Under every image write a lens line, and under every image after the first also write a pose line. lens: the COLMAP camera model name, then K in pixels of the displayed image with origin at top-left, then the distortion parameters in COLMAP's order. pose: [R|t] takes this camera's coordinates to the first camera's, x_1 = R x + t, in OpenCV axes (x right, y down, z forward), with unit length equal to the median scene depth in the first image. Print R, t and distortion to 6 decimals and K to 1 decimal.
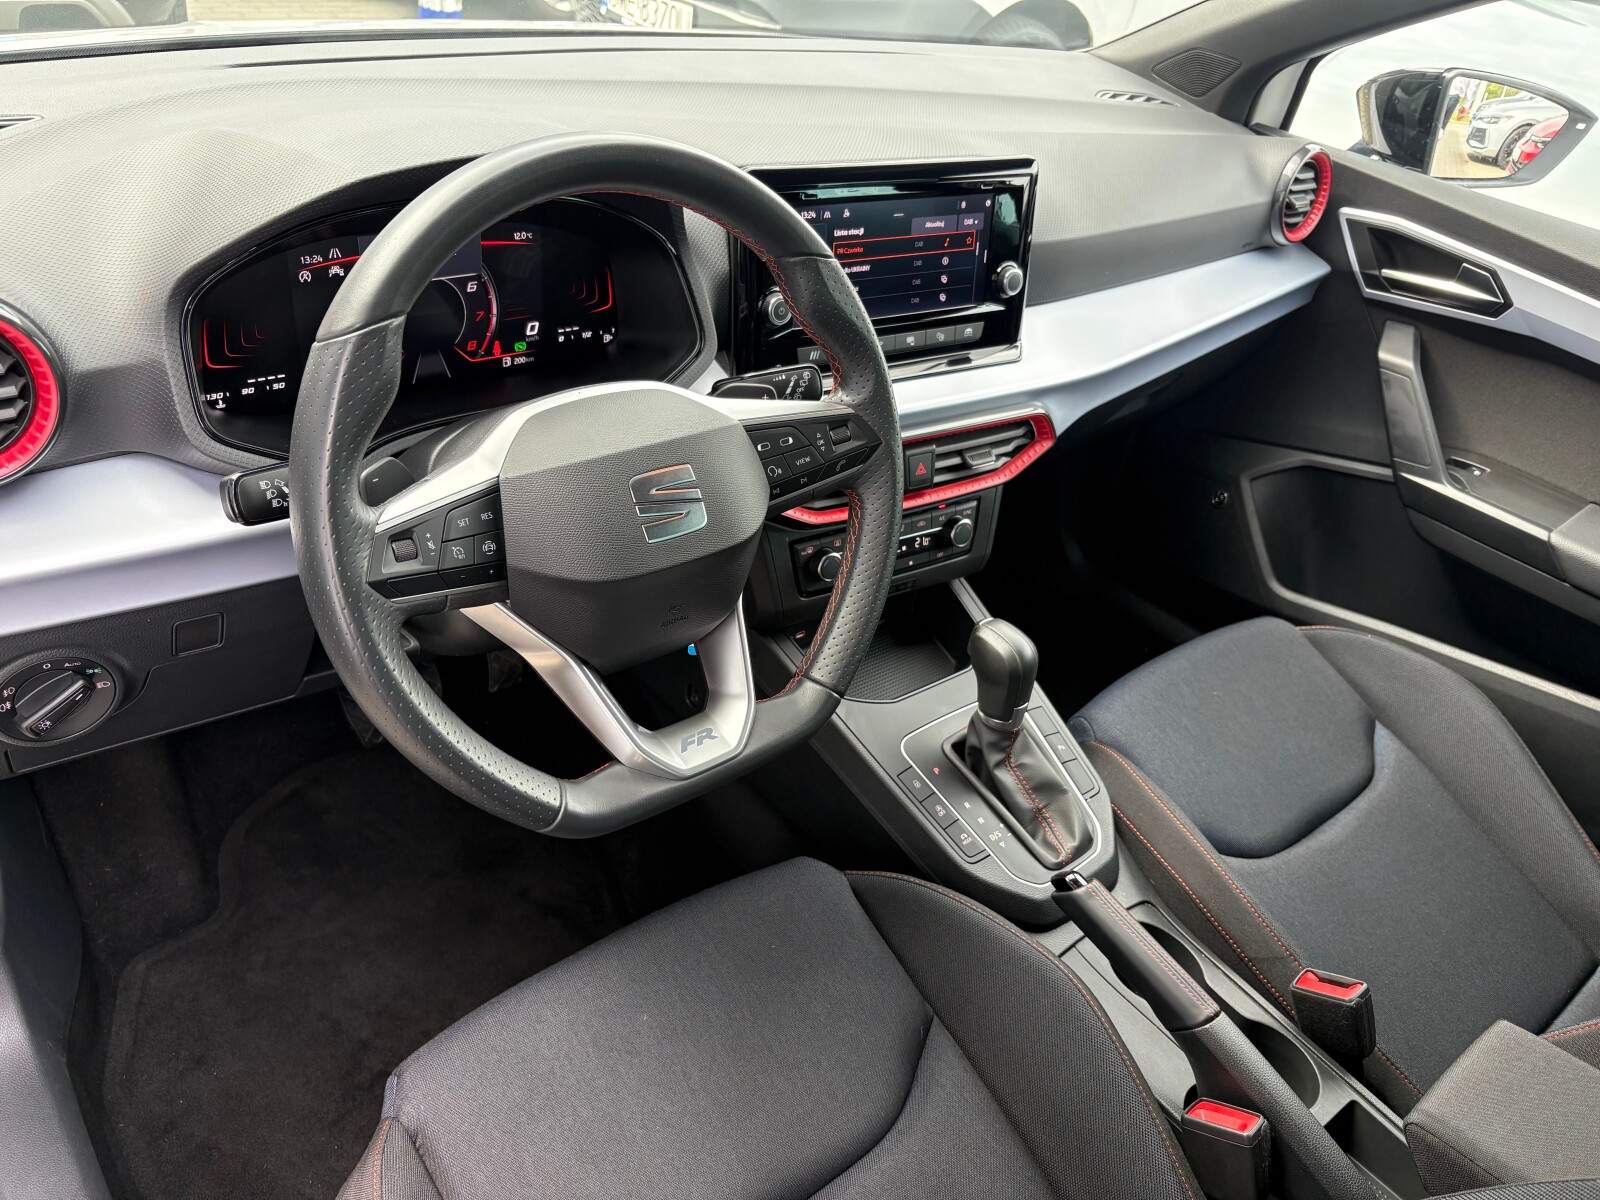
lens RADIAL K [[1264.0, 0, 821.9], [0, 1264.0, 597.6], [0, 0, 1]] dist [0.074811, -0.065772]
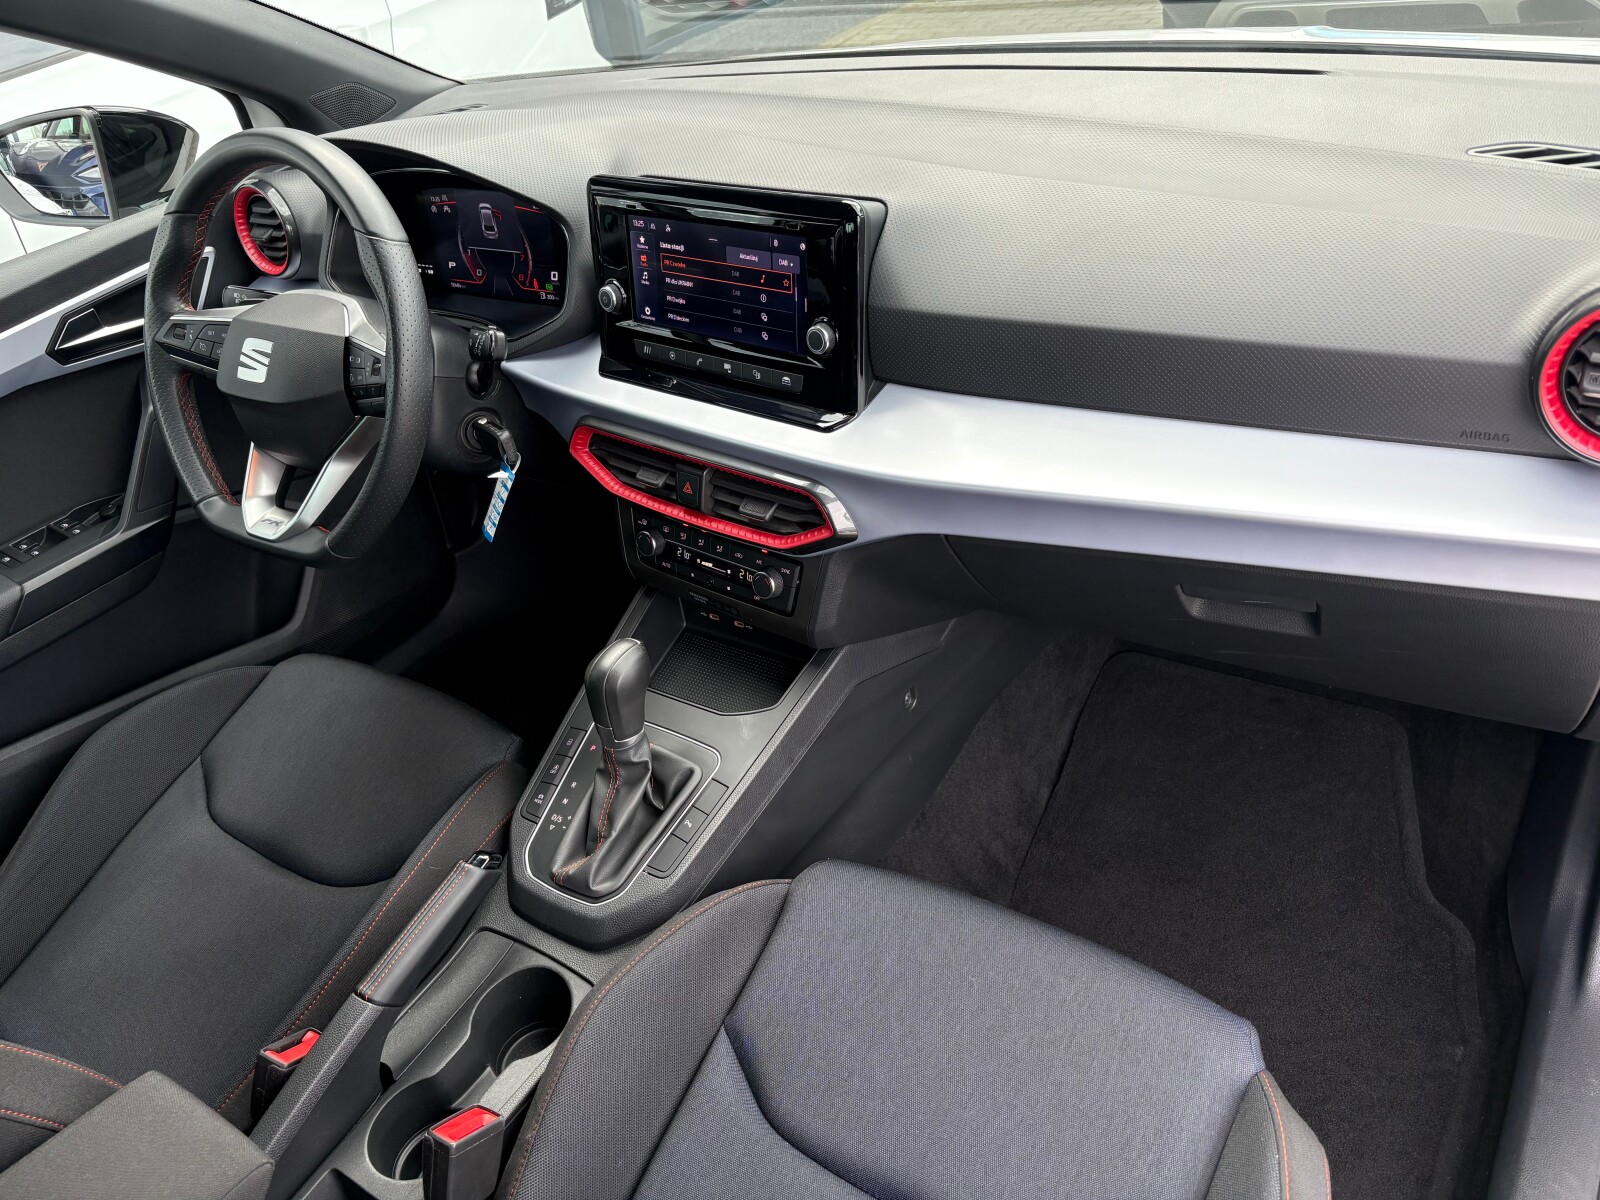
lens RADIAL K [[1226.5, 0, 800.0], [0, 1226.5, 600.0], [0, 0, 1]] dist [0.062991, -0.002384]
pose [[0.231742, 0.393696, -0.889550, 1.119039], [-0.379127, 0.878688, 0.290120, -0.379610], [0.895856, 0.270020, 0.352889, 0.837375]]
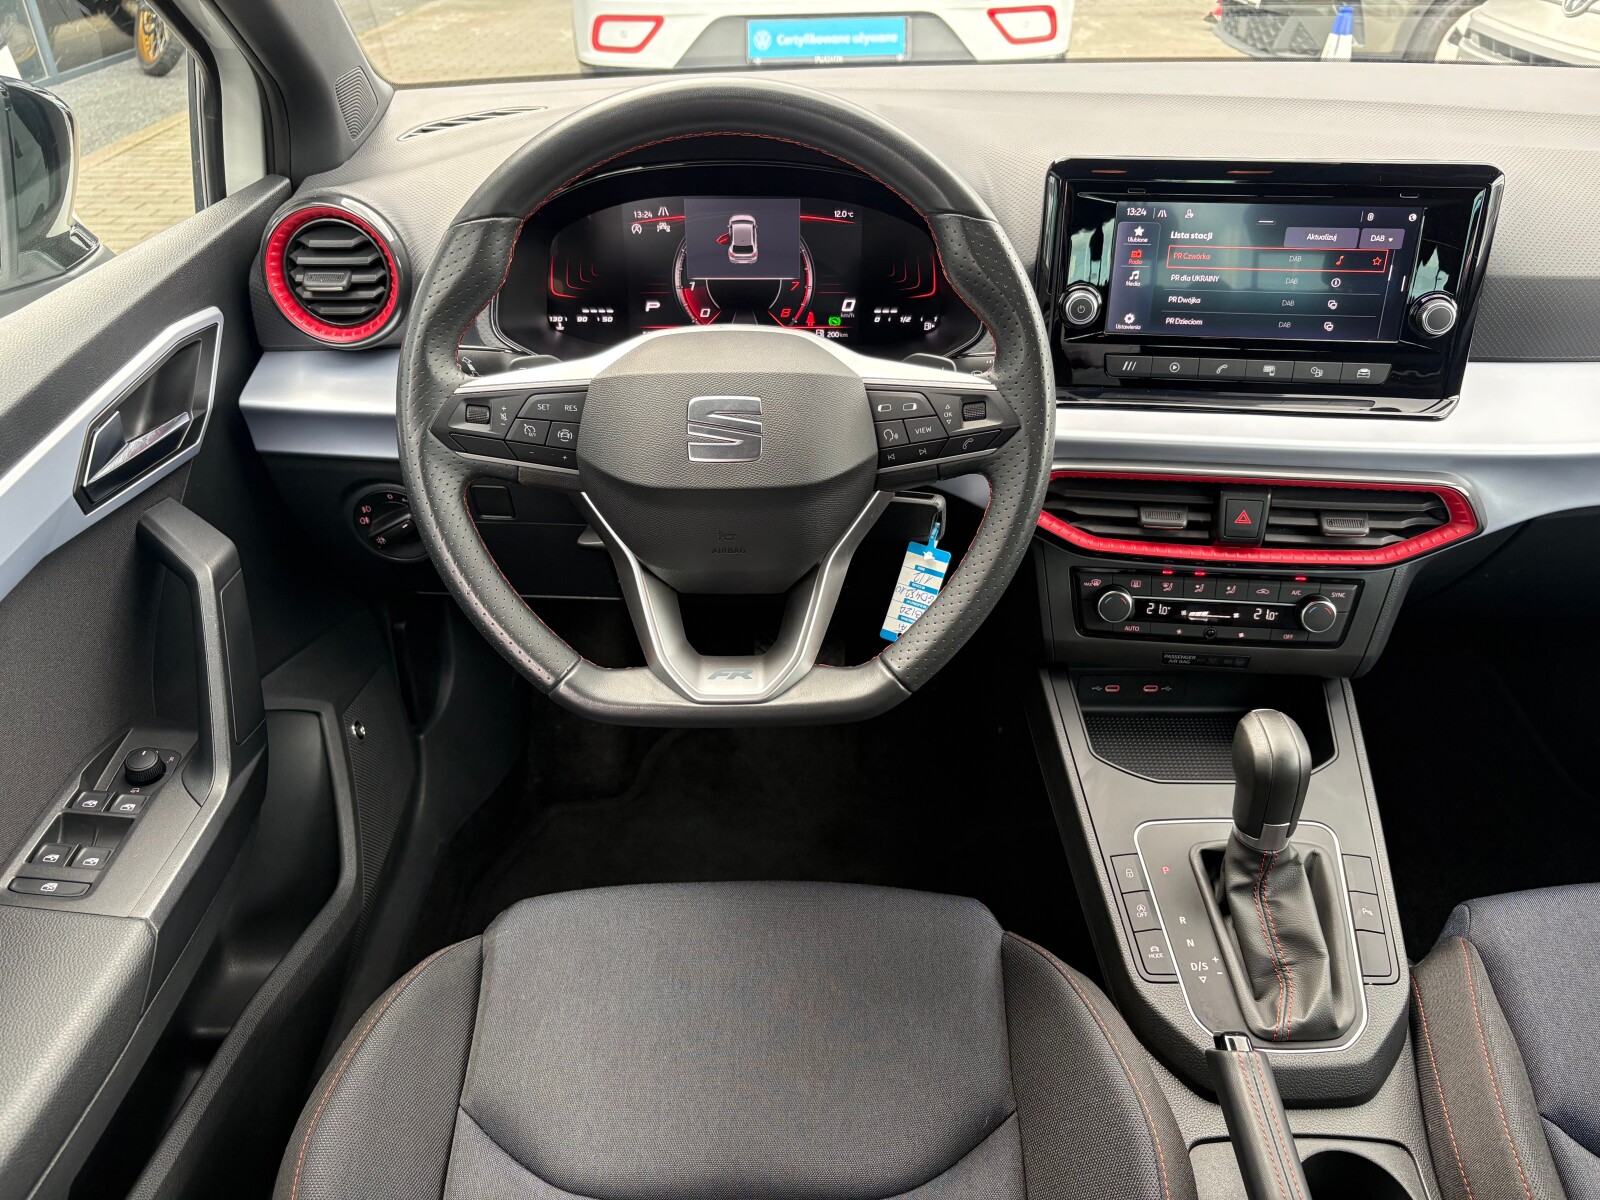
lens RADIAL K [[1264.0, 0, 821.9], [0, 1264.0, 597.6], [0, 0, 1]] dist [0.074811, -0.065772]
pose [[0.766158, 0.213382, -0.606193, 0.432384], [-0.266940, 0.963711, 0.001850, 0.025176], [0.584590, 0.160400, 0.795315, 0.184639]]
